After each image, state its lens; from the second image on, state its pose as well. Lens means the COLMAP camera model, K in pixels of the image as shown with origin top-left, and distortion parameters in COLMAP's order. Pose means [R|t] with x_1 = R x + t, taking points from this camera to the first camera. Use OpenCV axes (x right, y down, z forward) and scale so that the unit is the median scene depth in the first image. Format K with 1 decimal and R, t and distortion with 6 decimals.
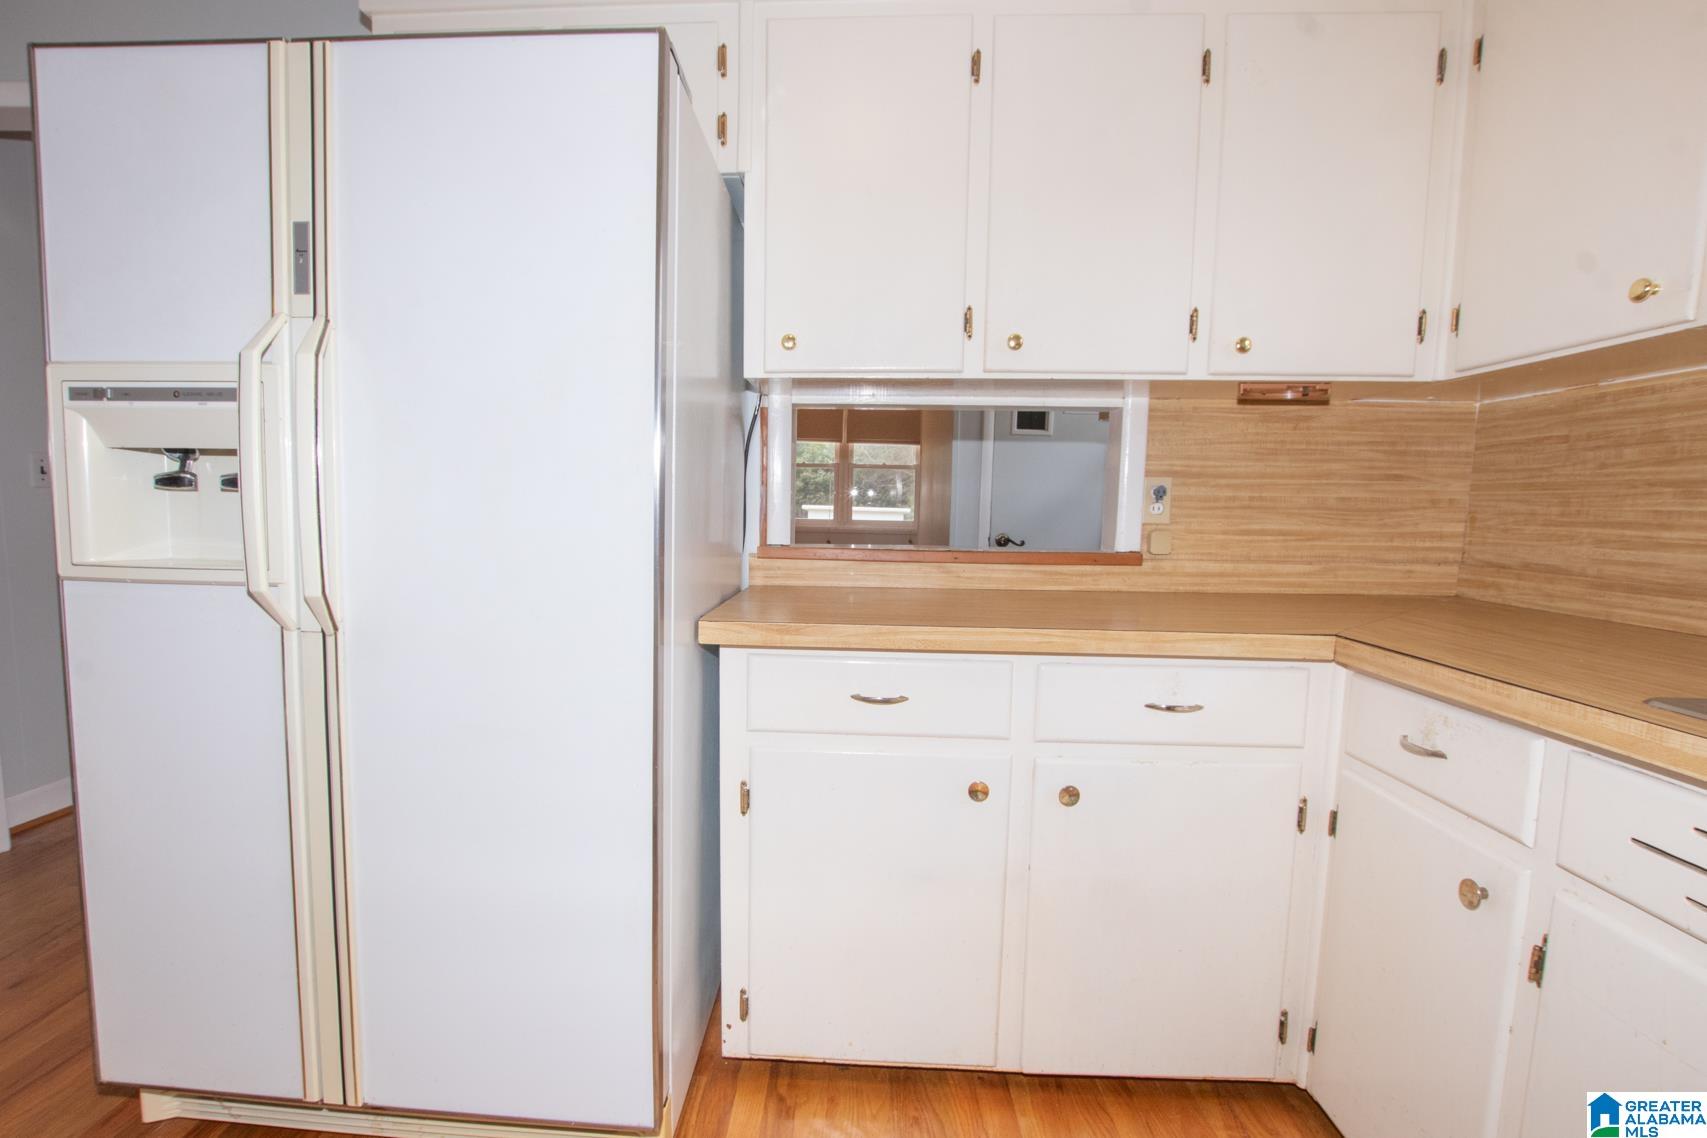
lens RADIAL K [[760.4, 0, 852.0], [0, 760.4, 623.6], [0, 0, 1]] dist [-0.002630, -0.000497]
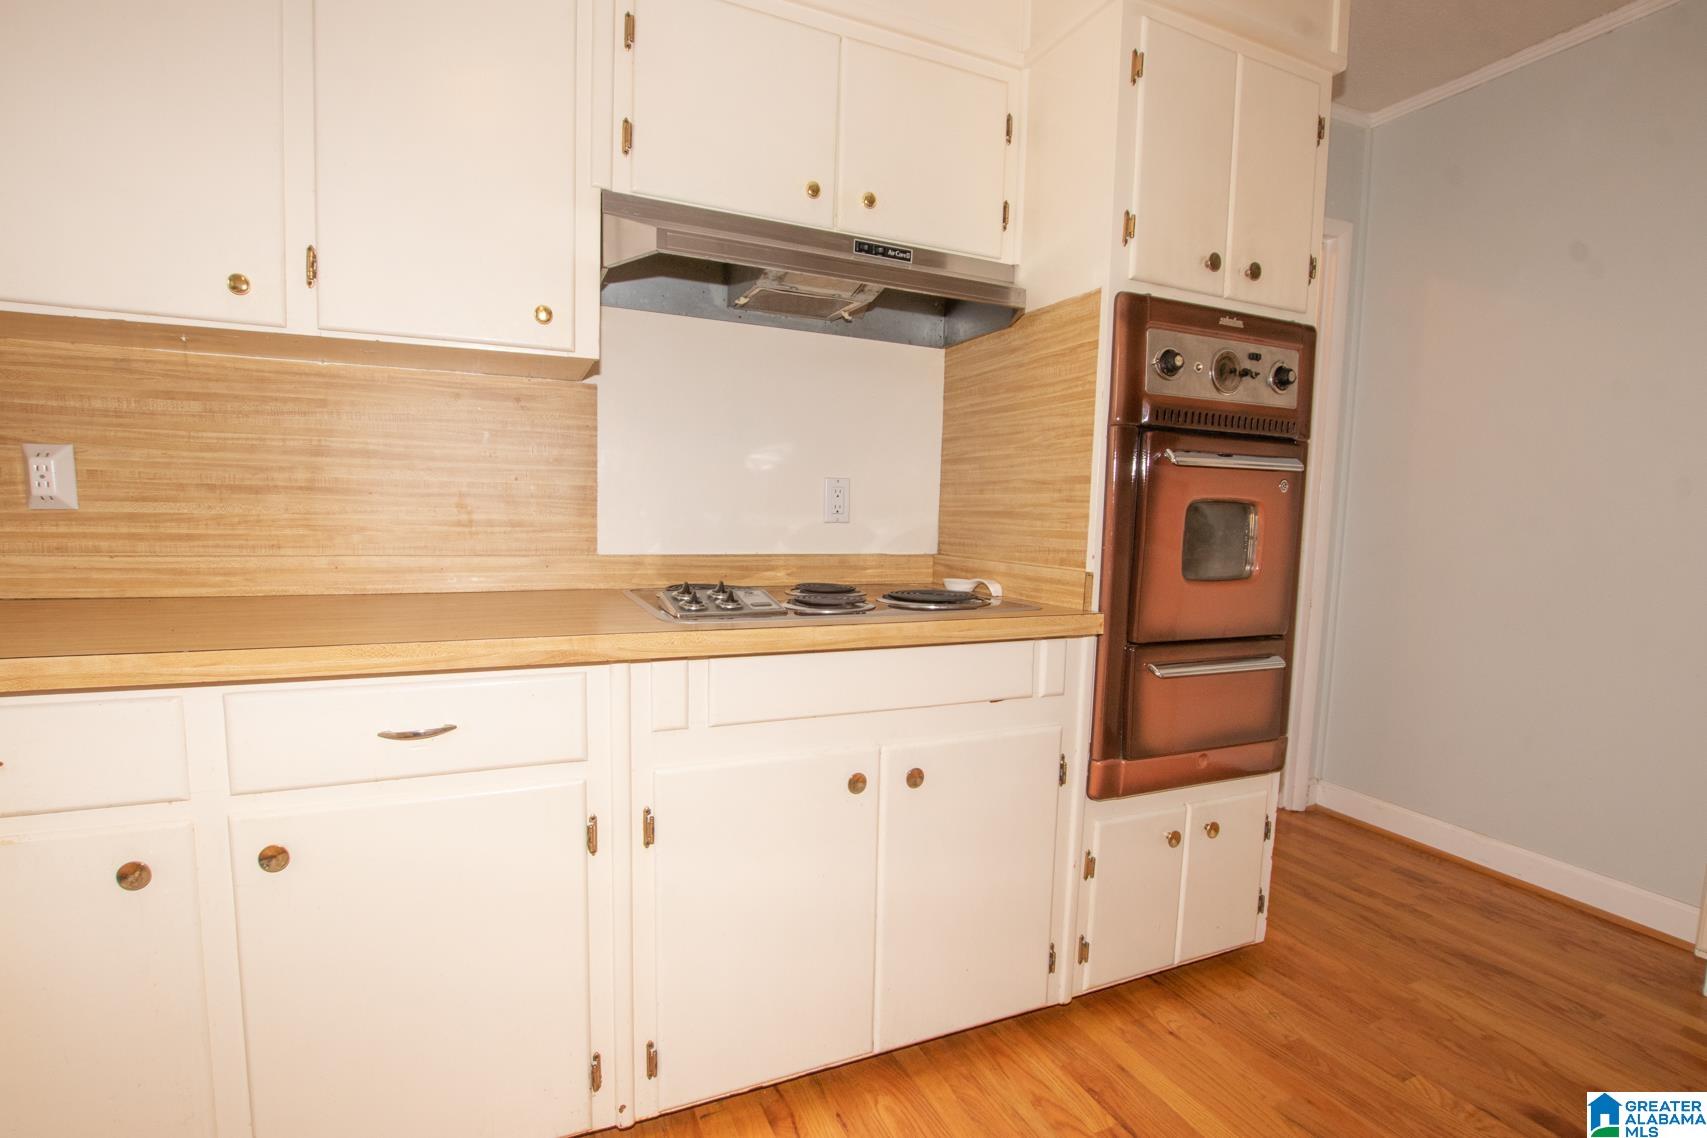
lens RADIAL K [[820.4, 0, 848.6], [0, 820.4, 589.8], [0, 0, 1]] dist [-0.028156, 0.000566]
pose [[0.884311, -0.036754, 0.465450, 0.469666], [0.058201, 0.997799, -0.031785, 0.011205], [-0.463258, 0.055197, 0.884503, -0.024174]]
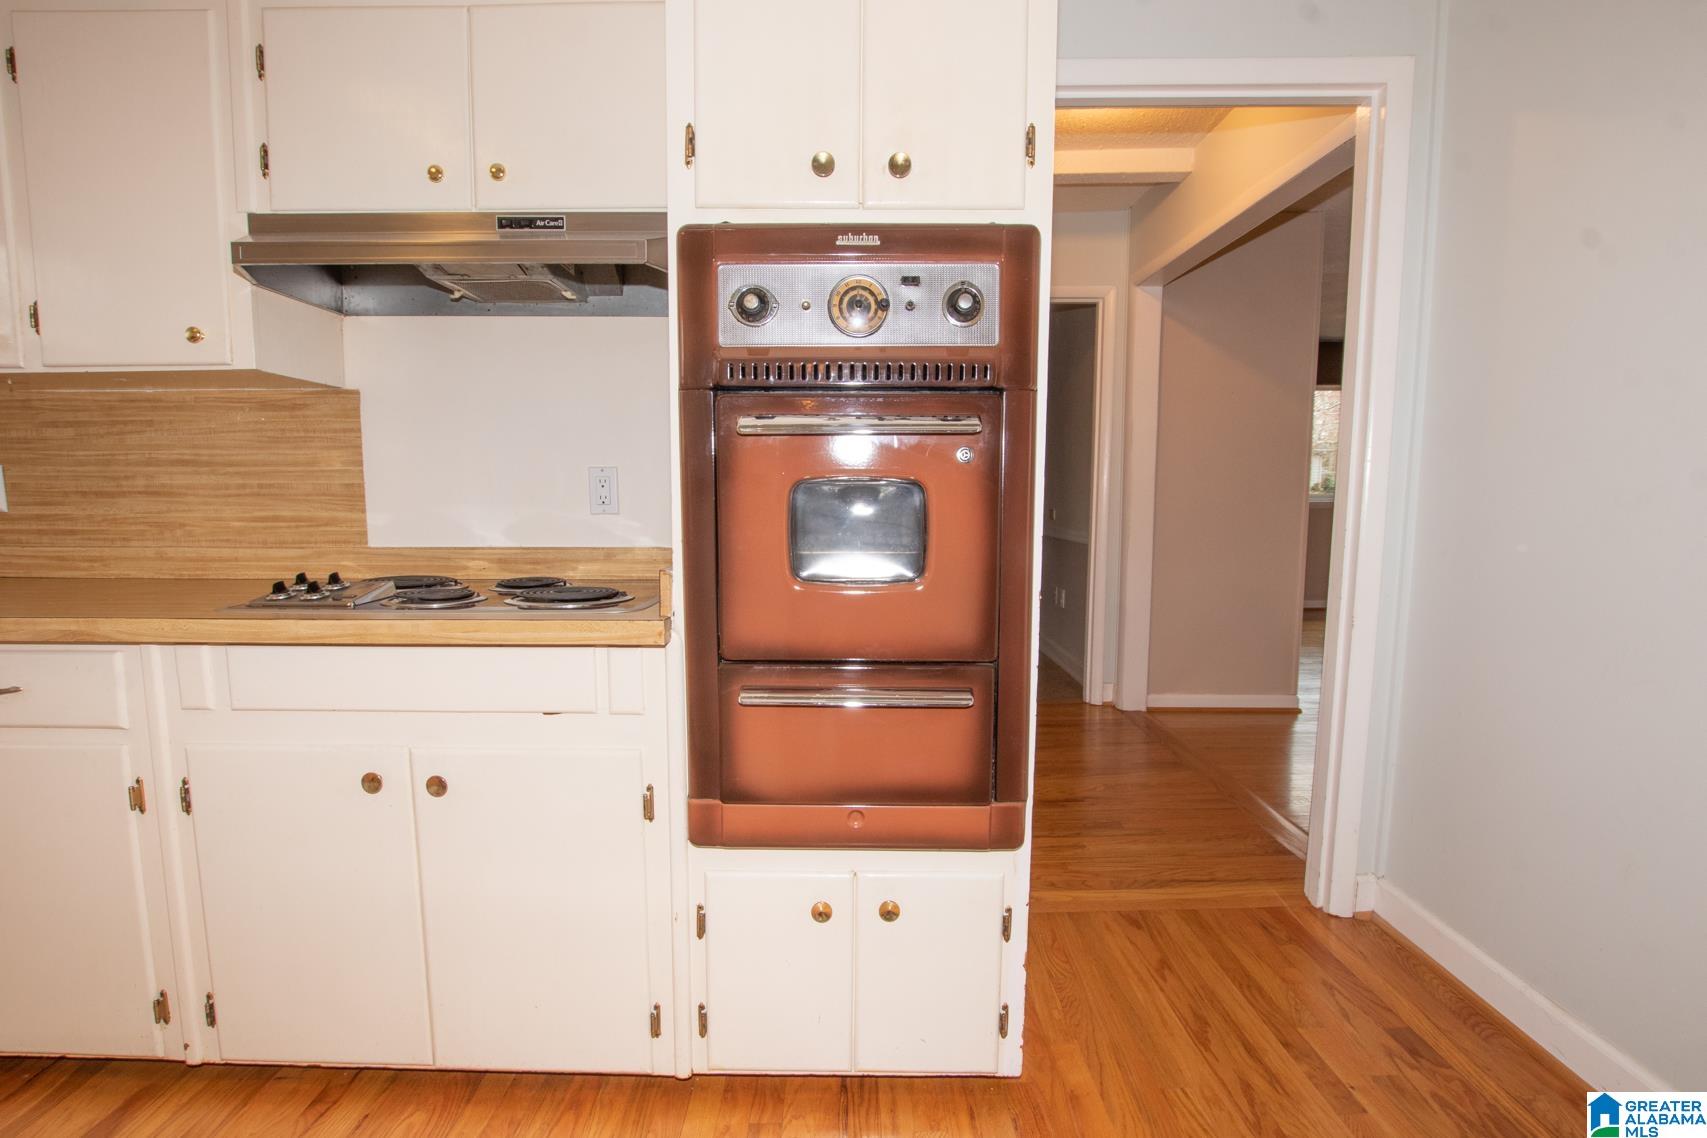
lens RADIAL K [[820.4, 0, 848.6], [0, 820.4, 589.8], [0, 0, 1]] dist [-0.028156, 0.000566]
pose [[0.998627, -0.013893, 0.050505, 1.251566], [0.015963, 0.999039, -0.040826, 0.029837], [-0.049889, 0.041576, 0.997889, -0.104770]]
